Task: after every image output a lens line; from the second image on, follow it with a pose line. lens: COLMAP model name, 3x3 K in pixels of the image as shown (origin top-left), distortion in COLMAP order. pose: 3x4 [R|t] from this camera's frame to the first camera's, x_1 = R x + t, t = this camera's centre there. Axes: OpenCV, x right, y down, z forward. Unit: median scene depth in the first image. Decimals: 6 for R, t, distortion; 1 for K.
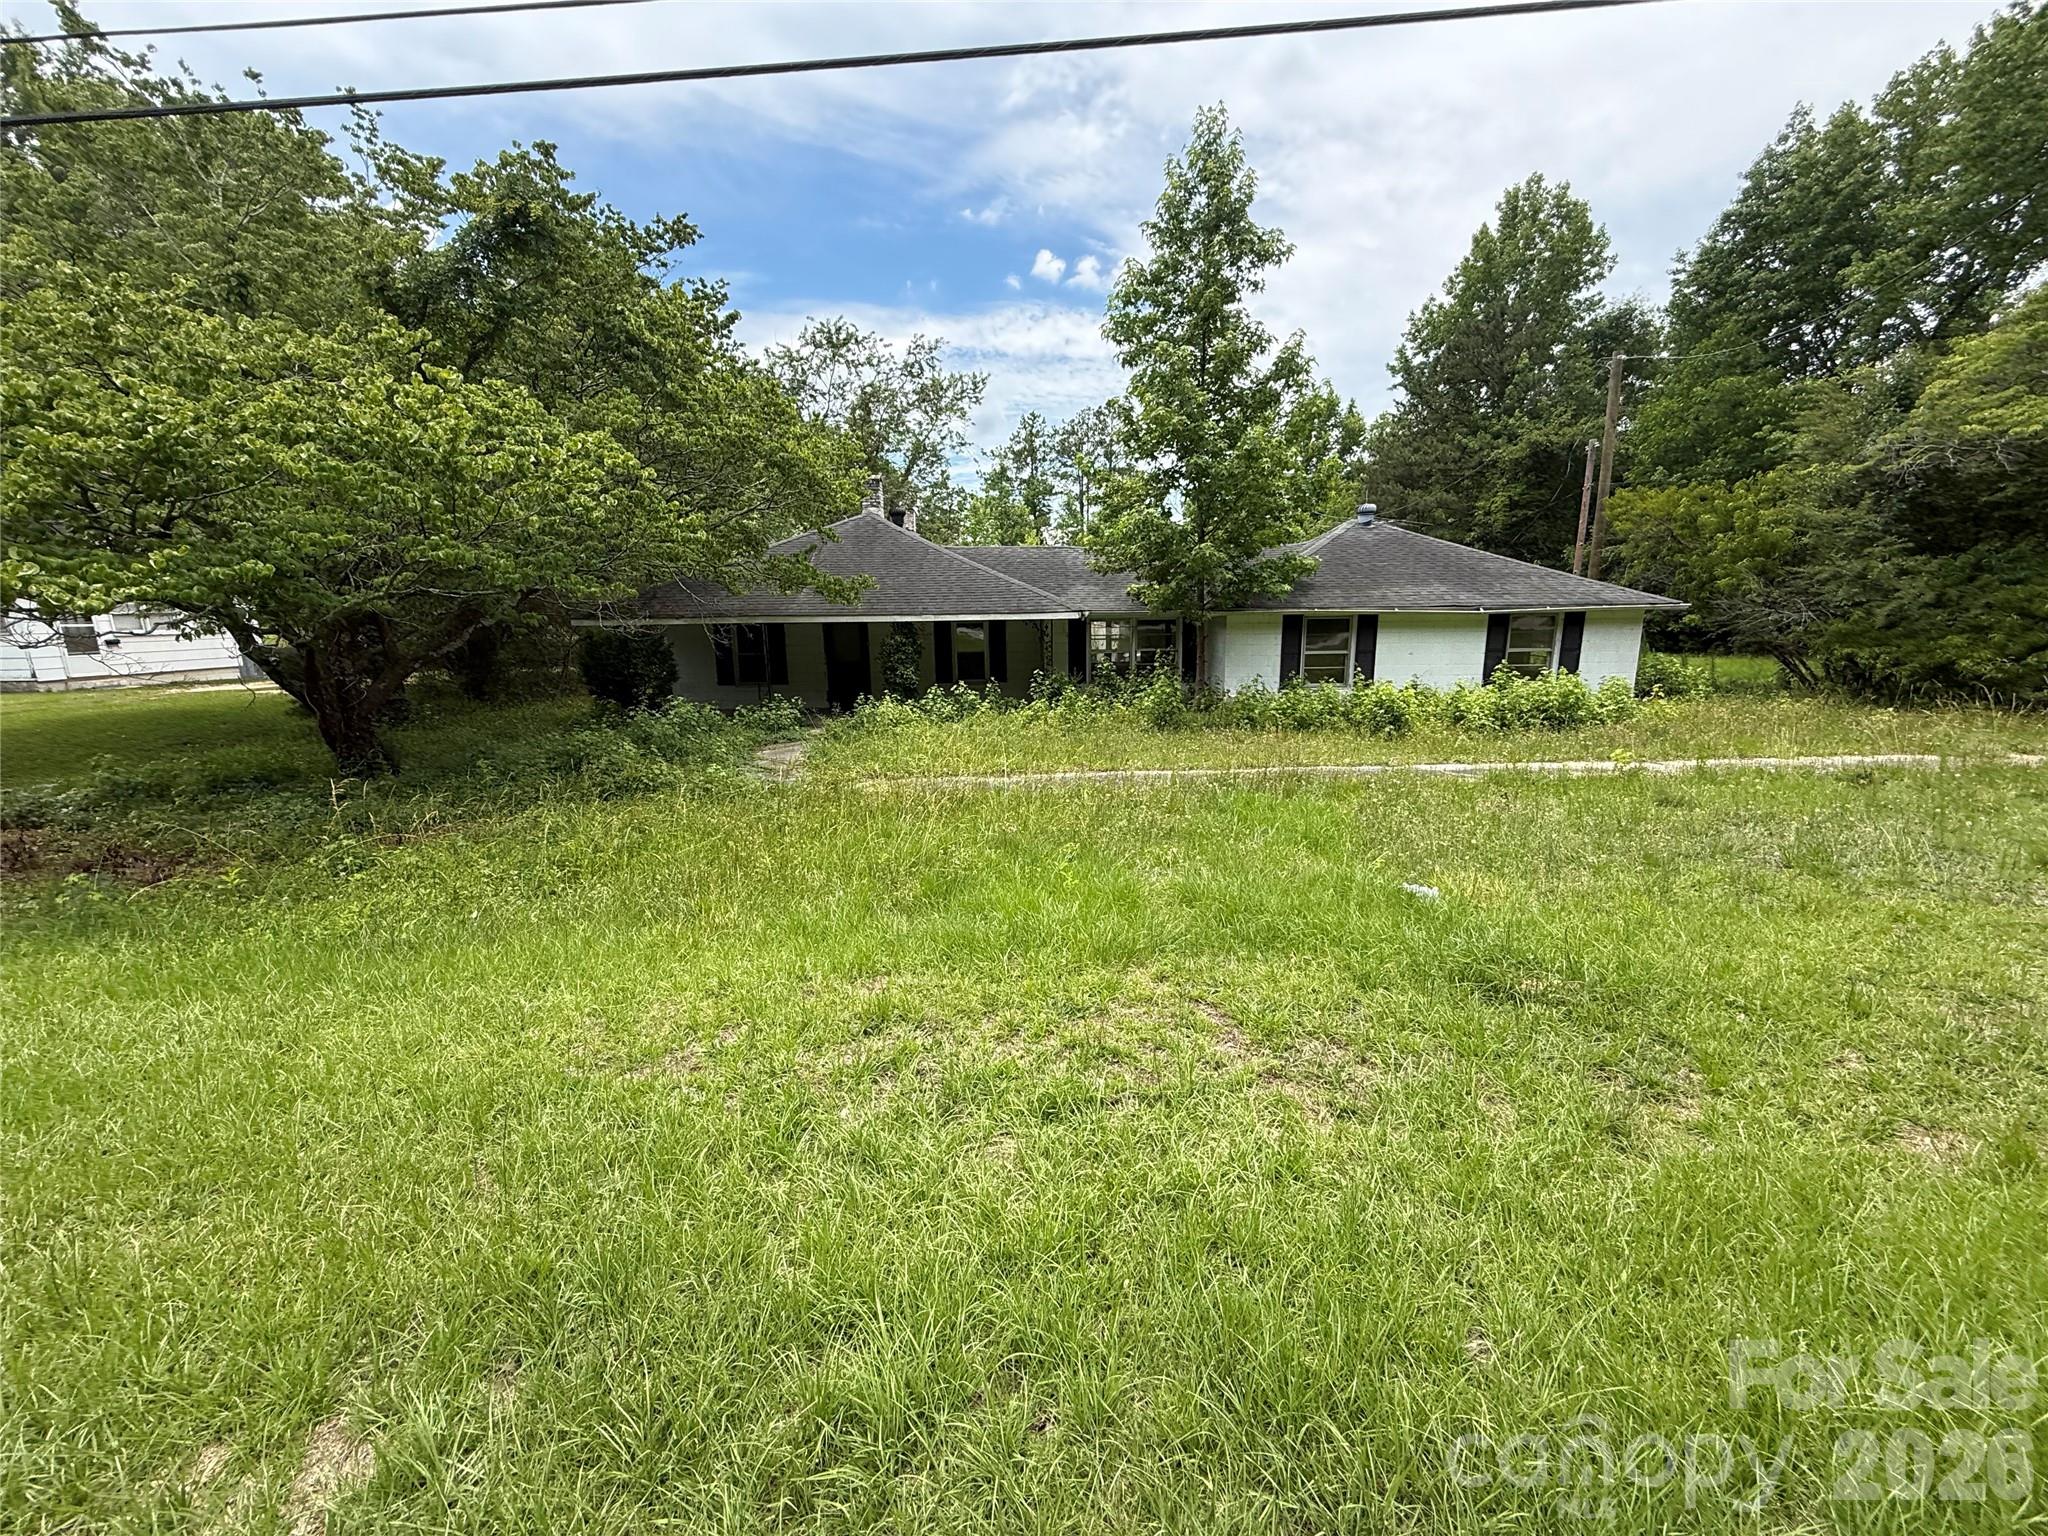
lens RADIAL K [[820.2, 0, 1023.5], [0, 820.2, 766.1], [0, 0, 1]] dist [0.006728, 0.000534]
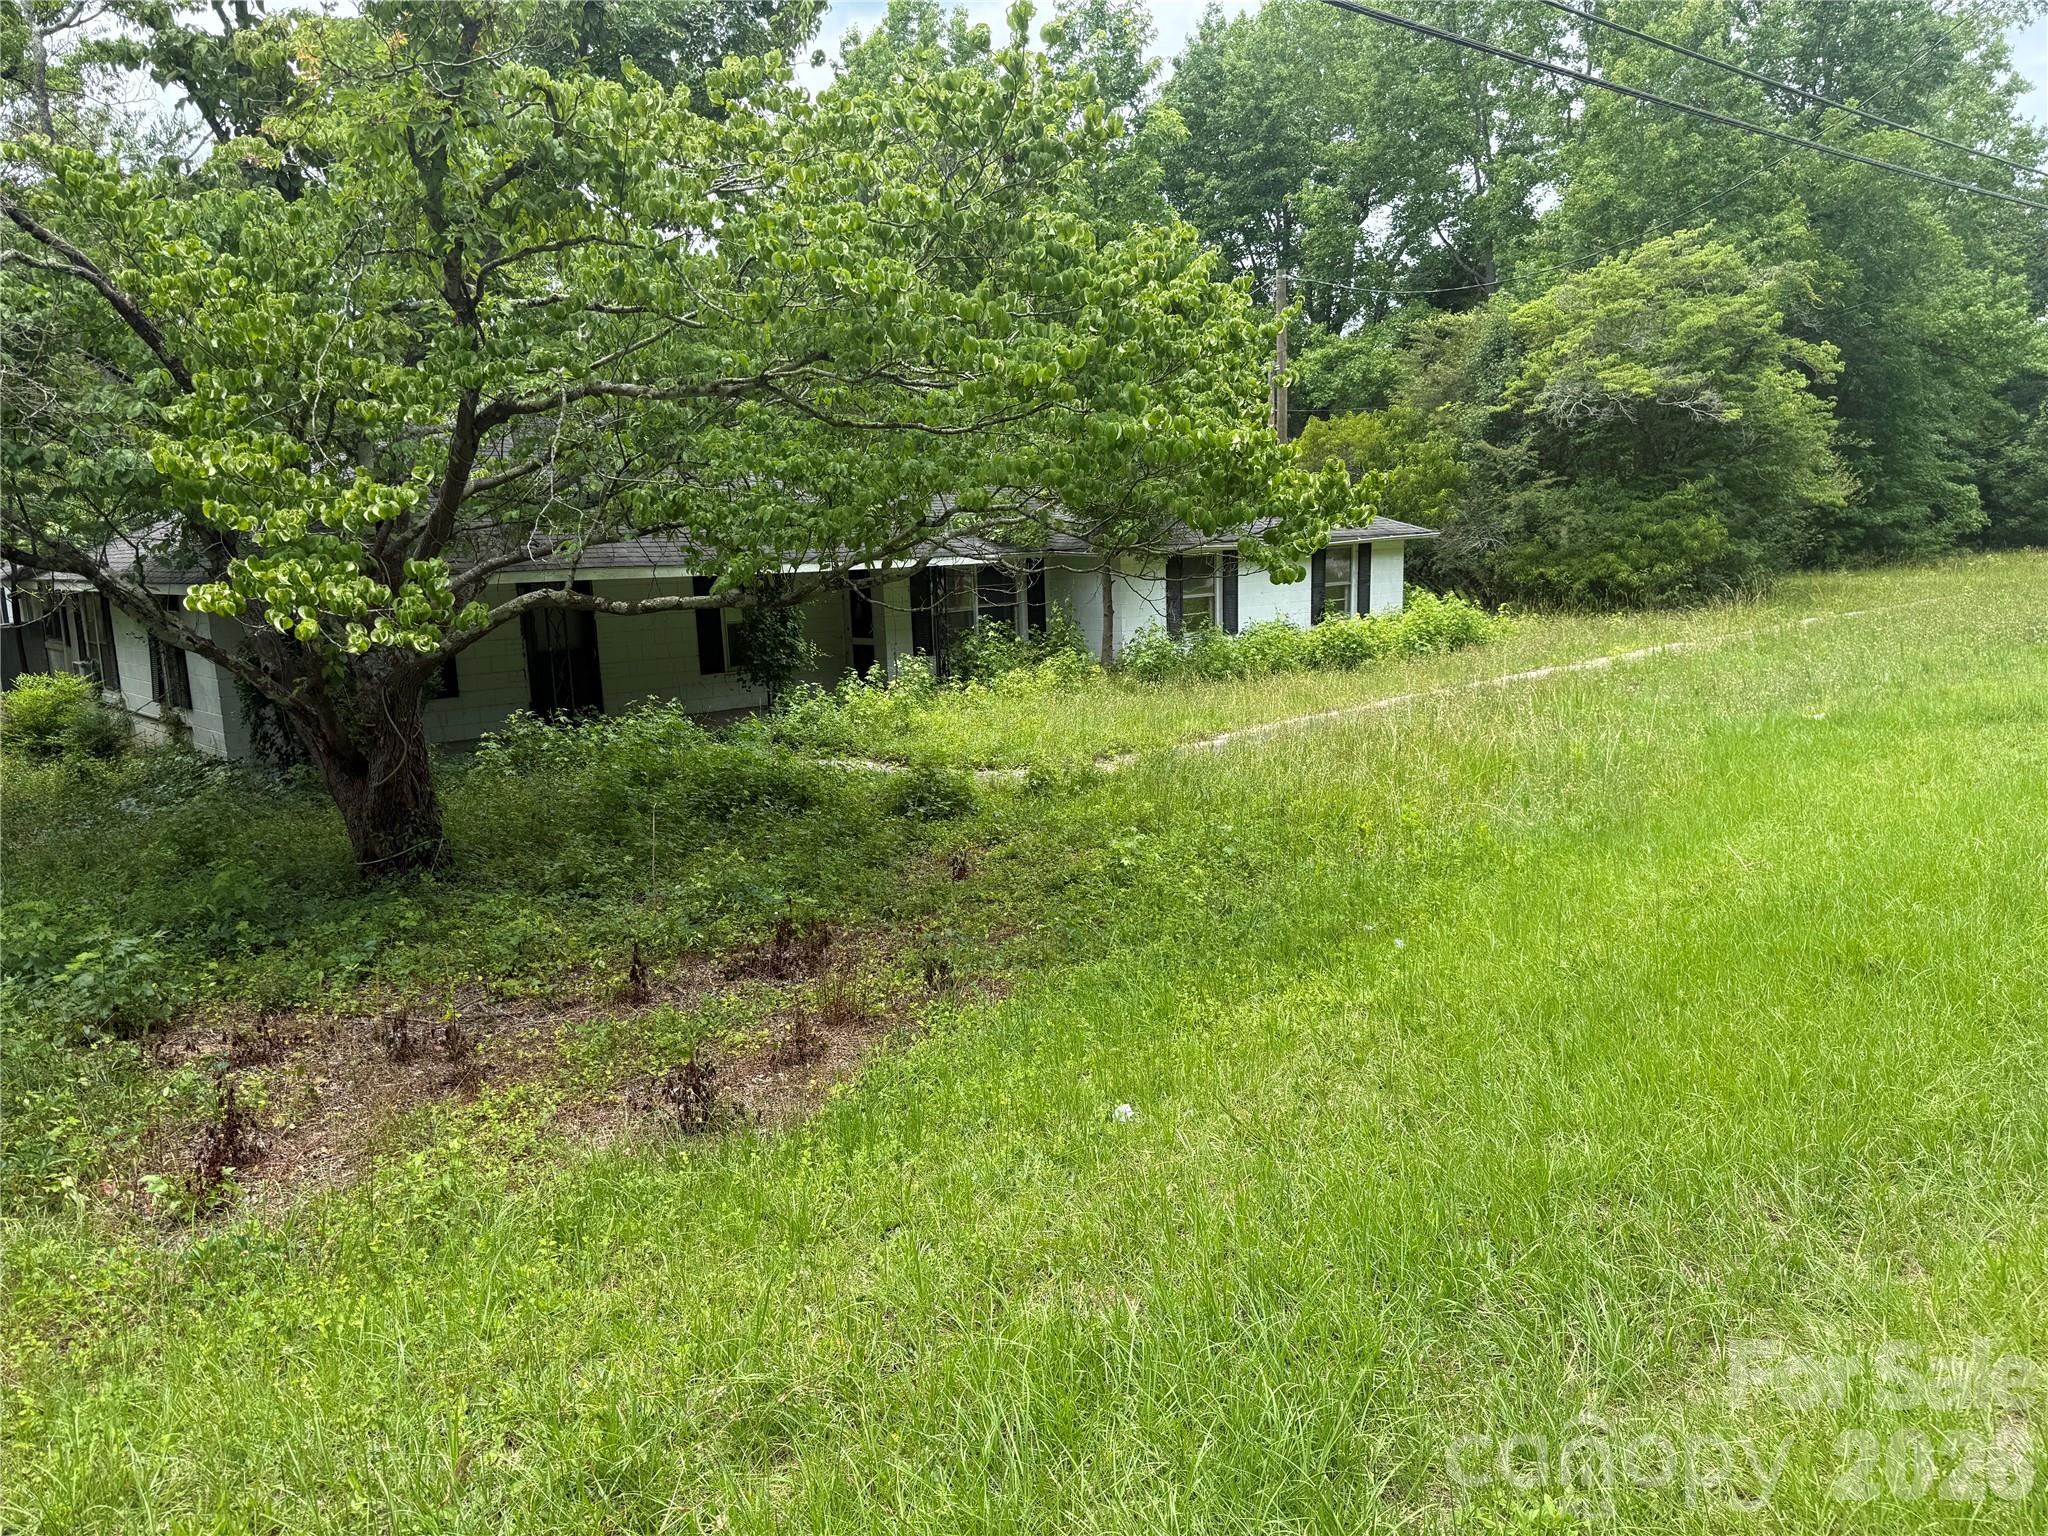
lens RADIAL K [[1476.3, 0, 1030.6], [0, 1476.3, 793.6], [0, 0, 1]] dist [0.076619, -0.089711]
pose [[0.739119, -0.131701, 0.660574, -0.806766], [0.157404, 0.987317, 0.020725, 0.005968], [-0.654926, 0.088658, 0.750474, -0.028037]]
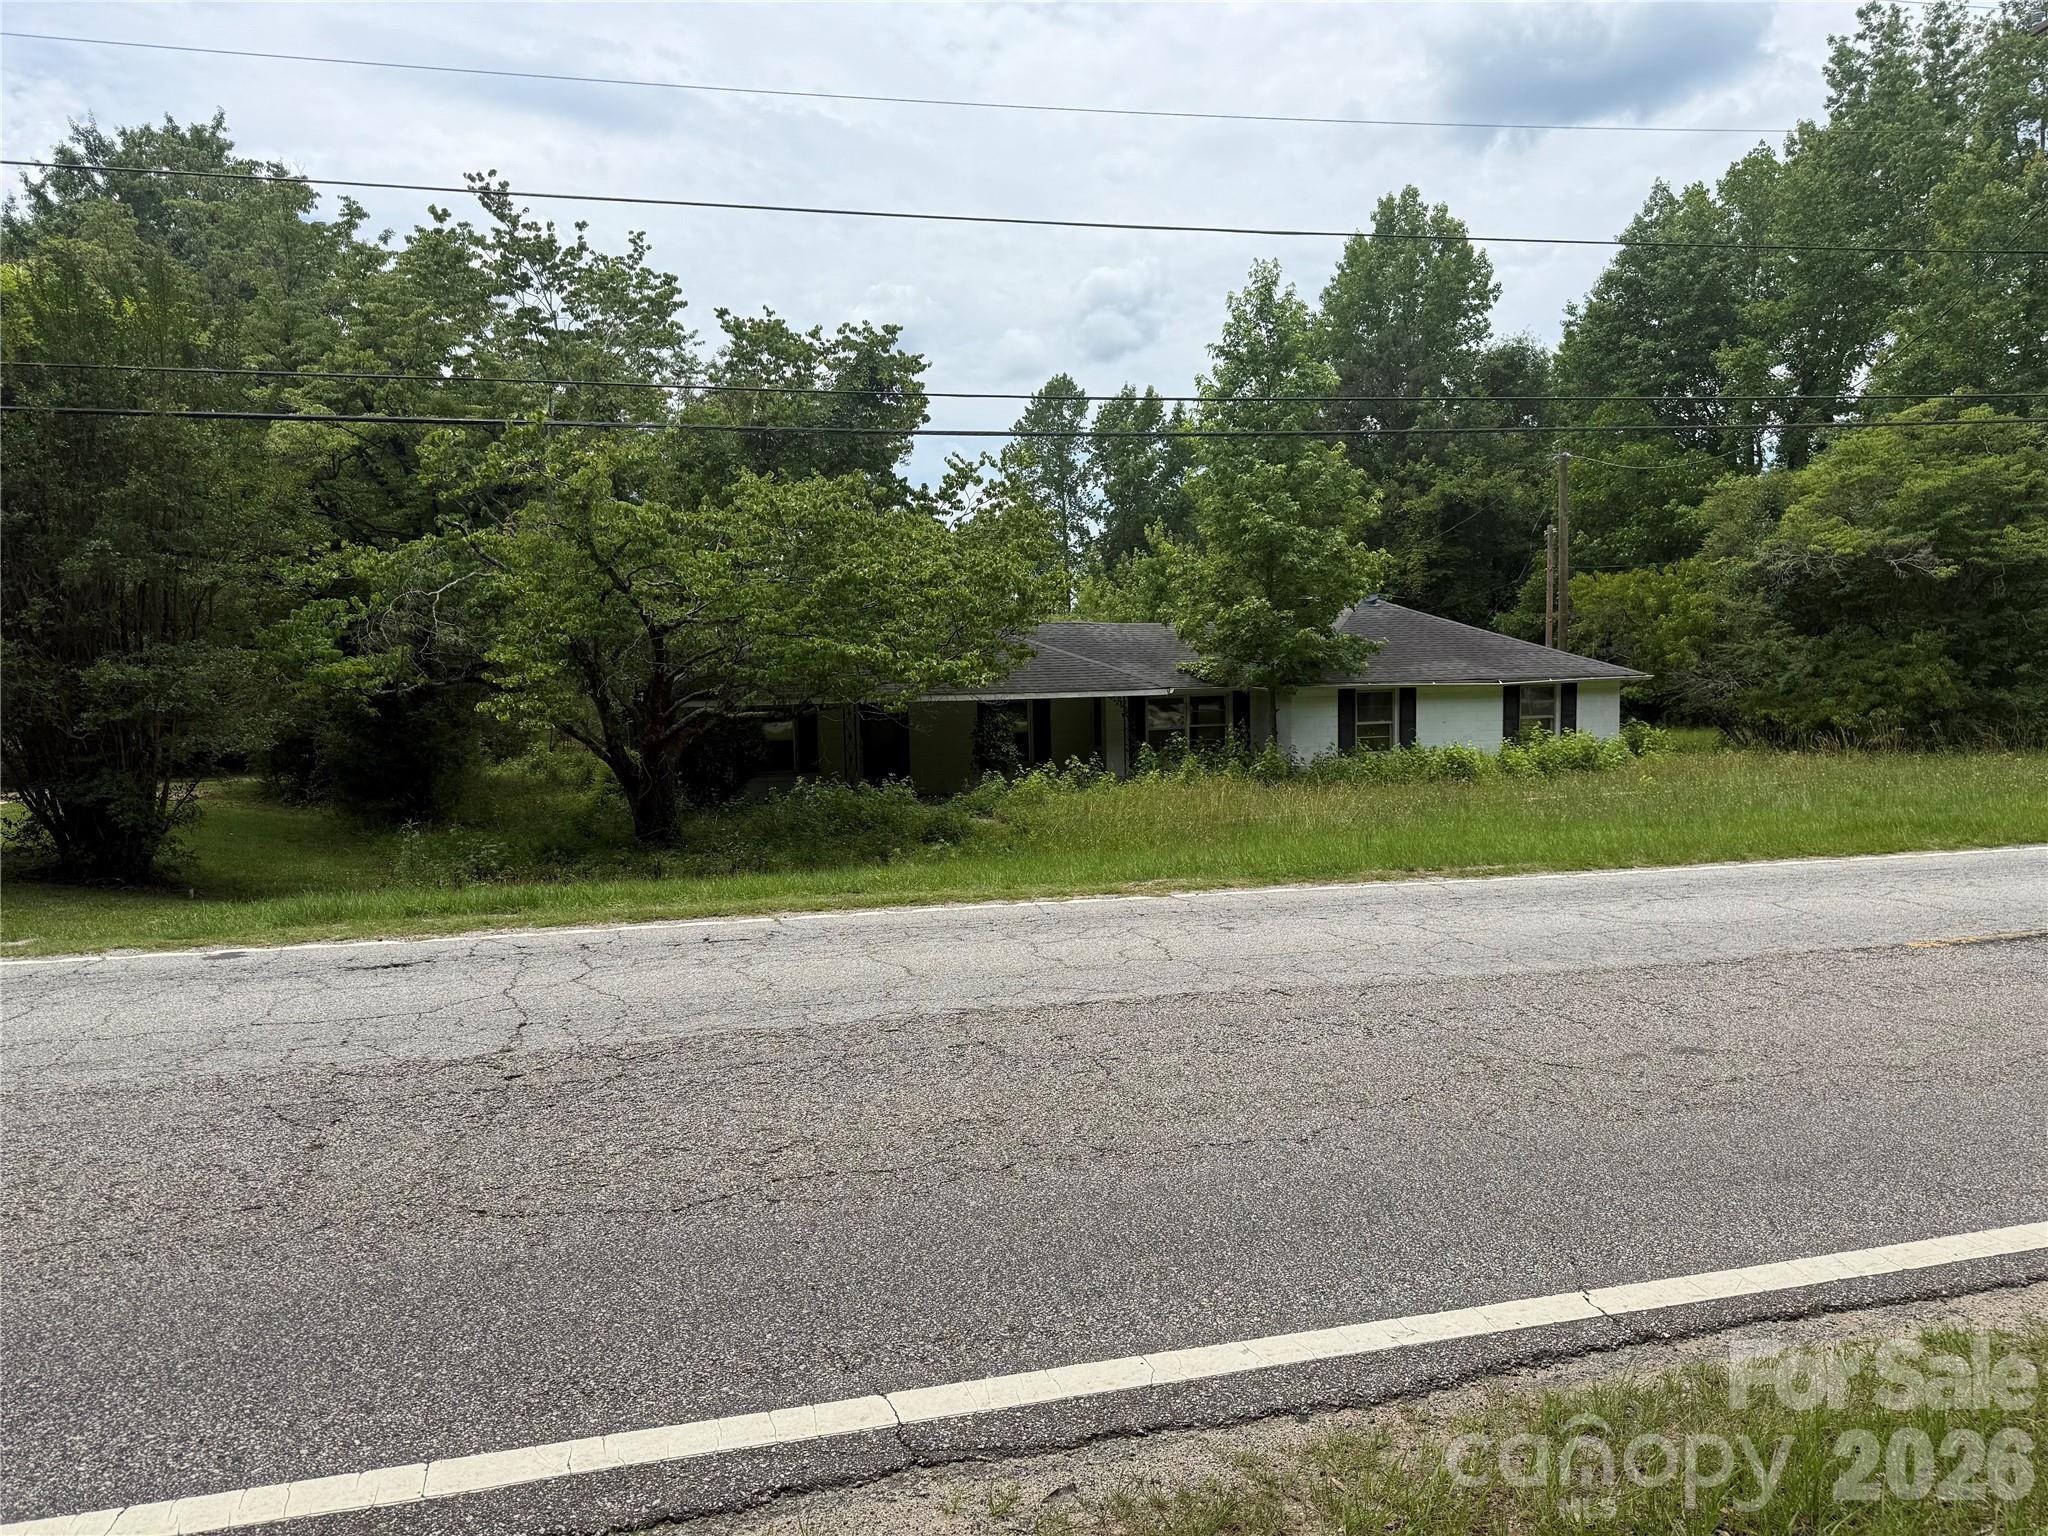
lens RADIAL K [[1476.3, 0, 1030.6], [0, 1476.3, 793.6], [0, 0, 1]] dist [0.076619, -0.089711]
pose [[0.948947, -0.033048, 0.313701, -0.661272], [0.070974, 0.991366, -0.110258, 0.133144], [-0.307349, 0.126893, 0.943099, -0.668374]]
